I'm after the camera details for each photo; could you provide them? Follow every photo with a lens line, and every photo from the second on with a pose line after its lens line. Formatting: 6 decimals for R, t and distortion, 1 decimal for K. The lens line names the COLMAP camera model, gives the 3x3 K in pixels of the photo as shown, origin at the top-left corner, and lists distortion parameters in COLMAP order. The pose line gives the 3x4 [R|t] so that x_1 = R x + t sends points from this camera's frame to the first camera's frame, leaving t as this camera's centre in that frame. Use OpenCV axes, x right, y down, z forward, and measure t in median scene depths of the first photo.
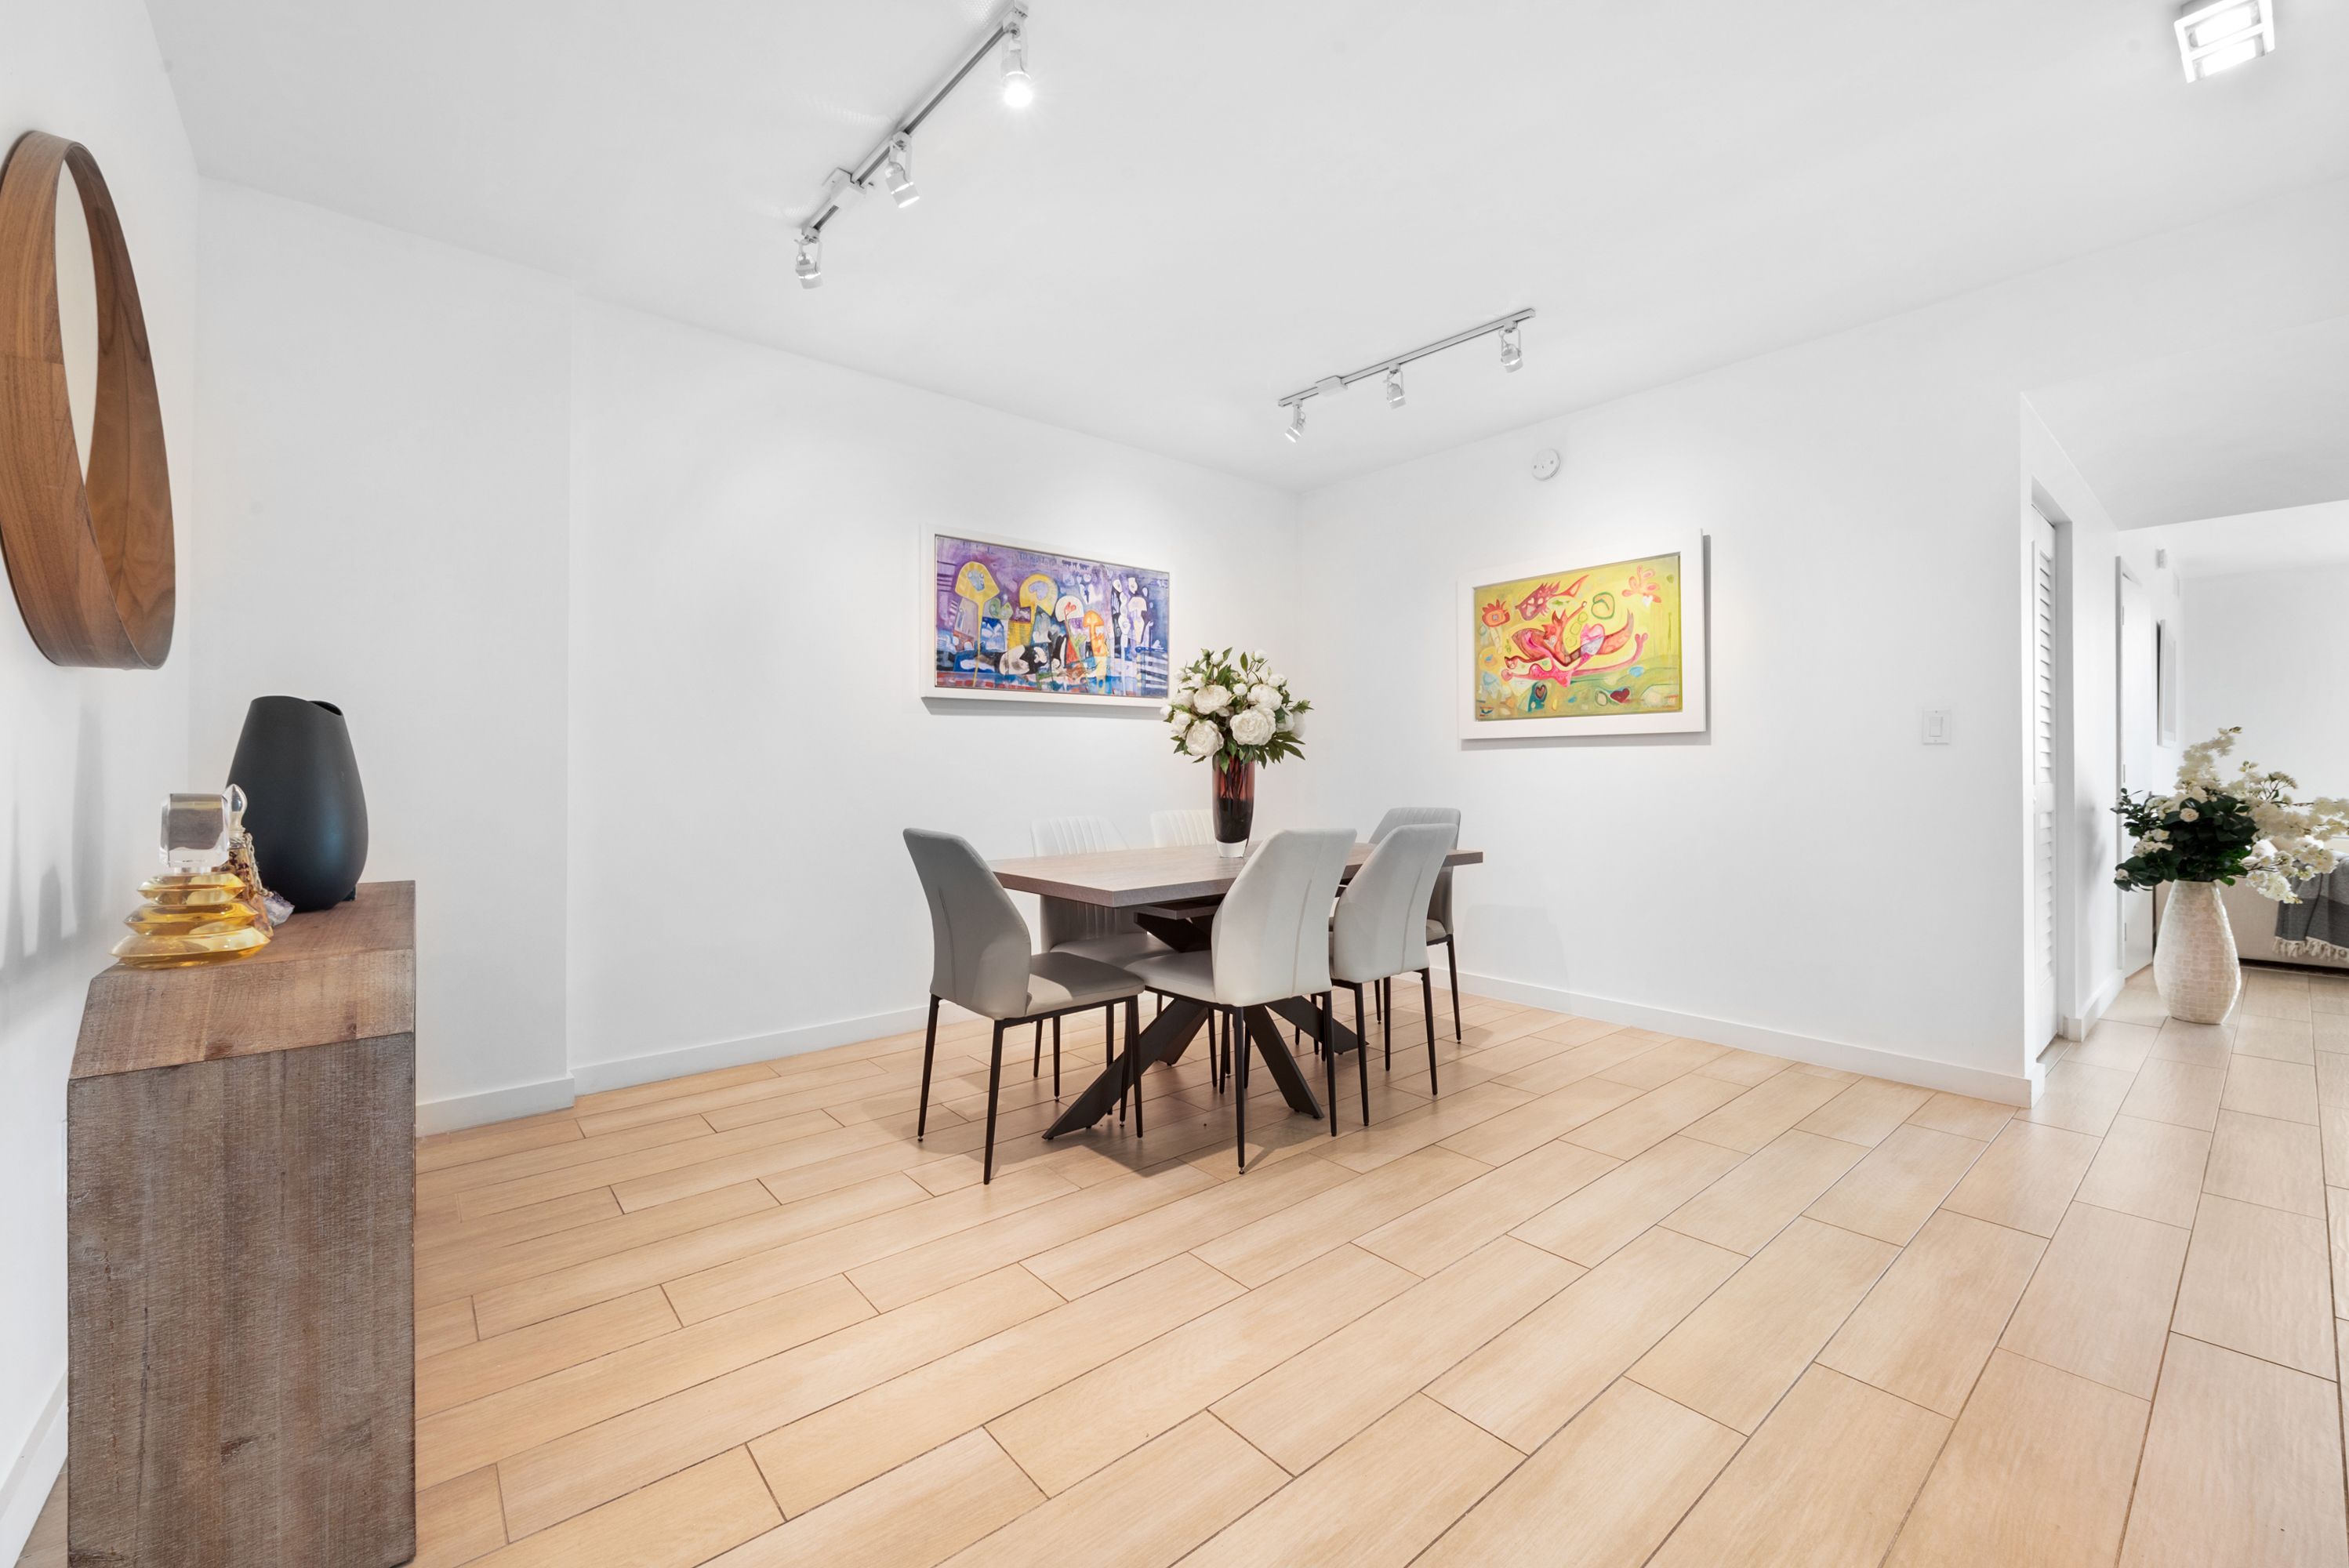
lens RADIAL K [[946.7, 0, 1188.3], [0, 946.7, 763.1], [0, 0, 1]] dist [-0.009088, -0.001886]
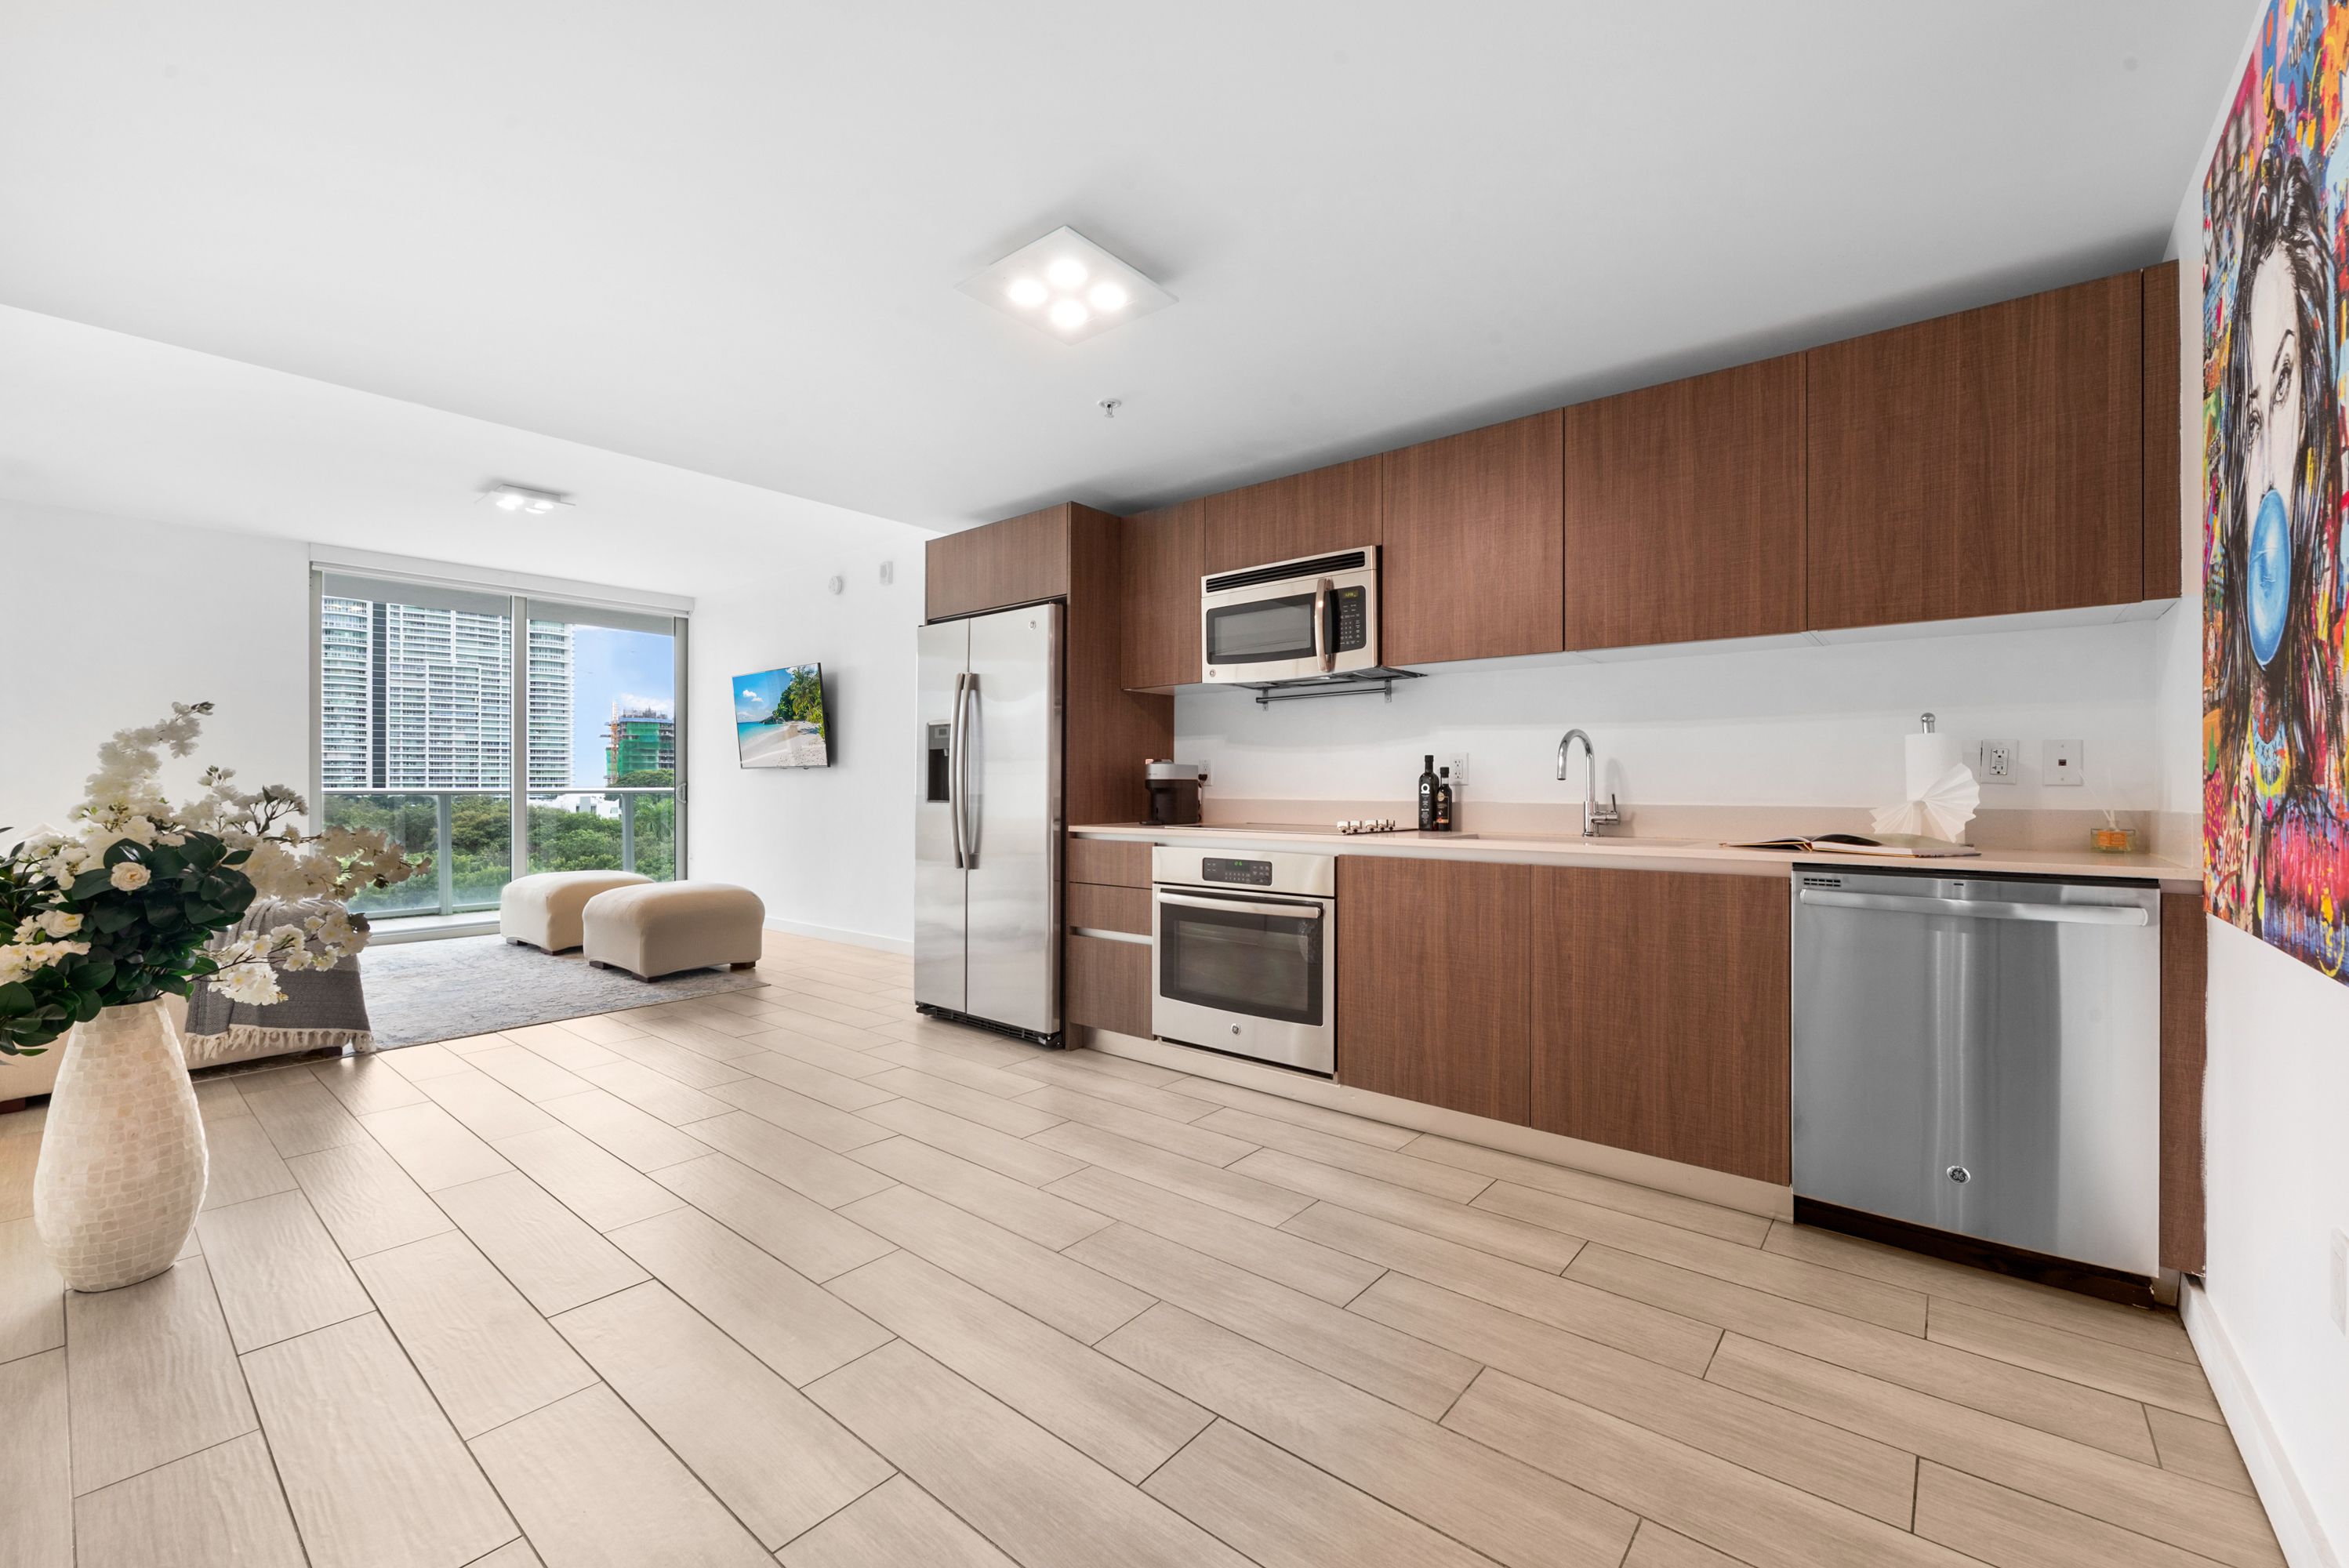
lens RADIAL K [[946.7, 0, 1197.3], [0, 946.7, 778.2], [0, 0, 1]] dist [-0.009088, -0.001886]
pose [[-0.188642, 0.004406, 0.982036, 0.485146], [-0.004432, 0.999976, -0.005337, 0.005290], [-0.982036, -0.005359, -0.188618, 0.538099]]
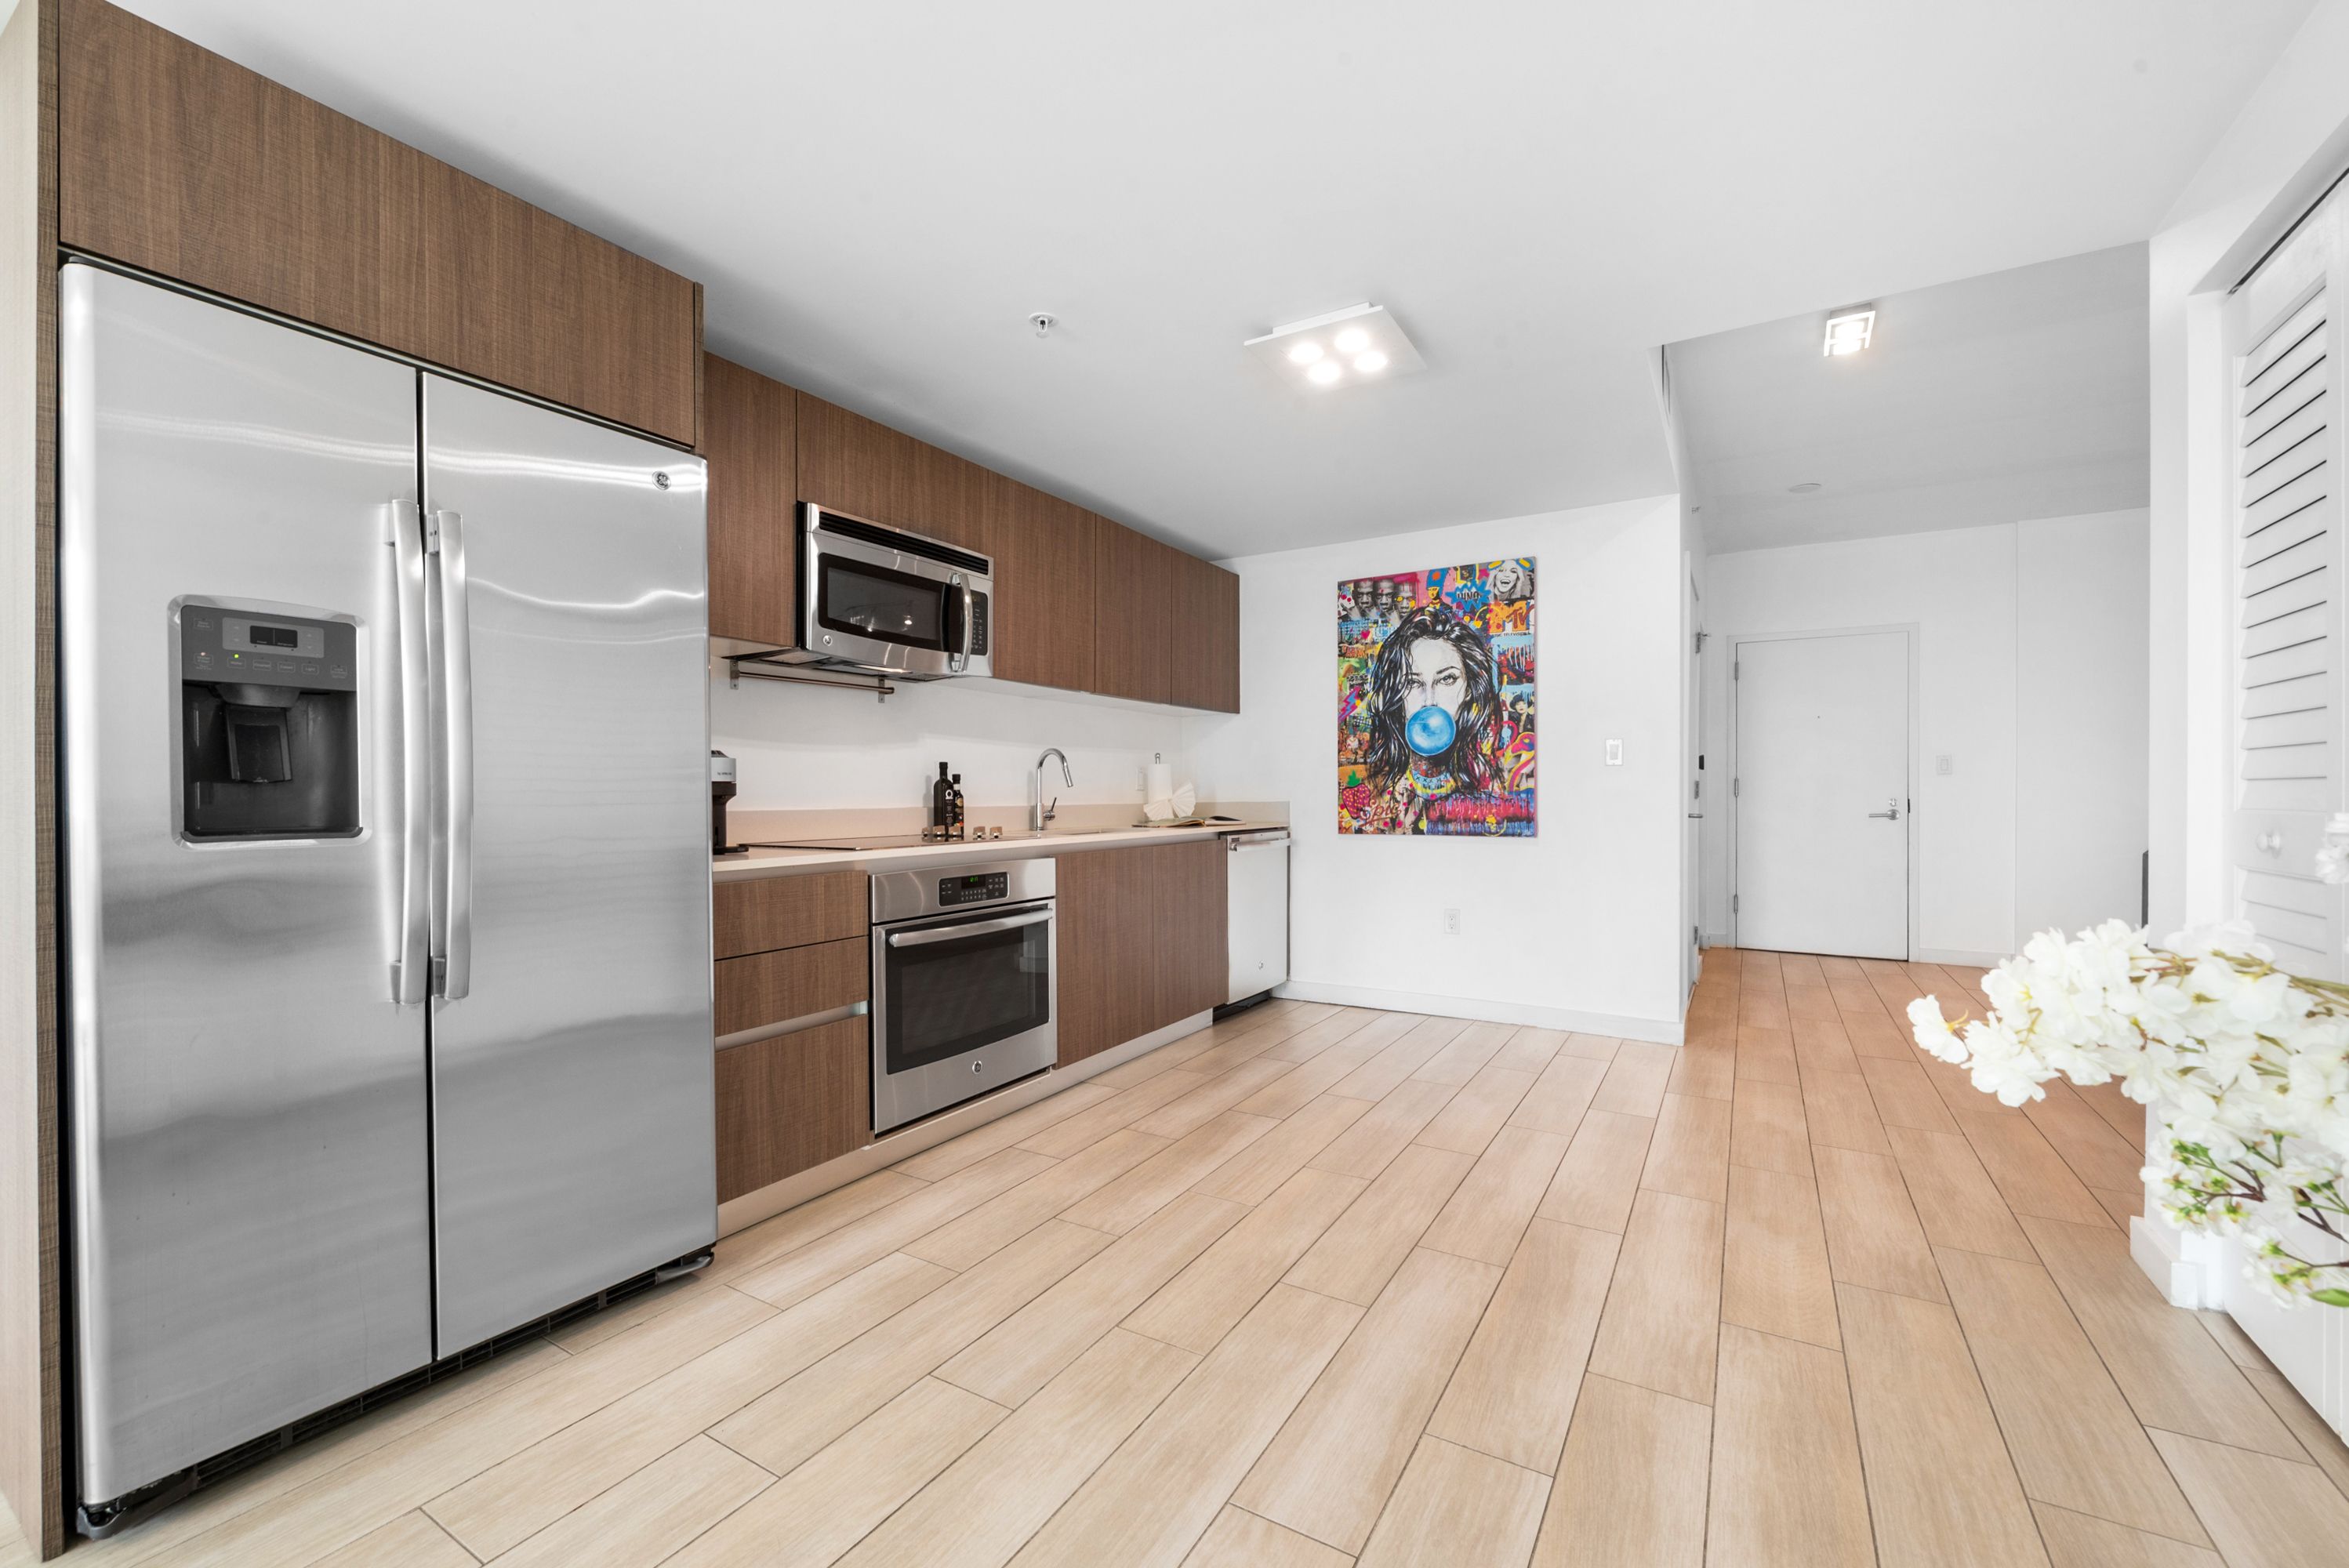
lens RADIAL K [[946.7, 0, 1180.5], [0, 946.7, 792.0], [0, 0, 1]] dist [-0.009088, -0.001886]
pose [[-0.945010, 0.000959, -0.327041, 1.359524], [0.002793, 0.999983, -0.005139, 0.012251], [0.327031, -0.005770, -0.944996, 1.075095]]
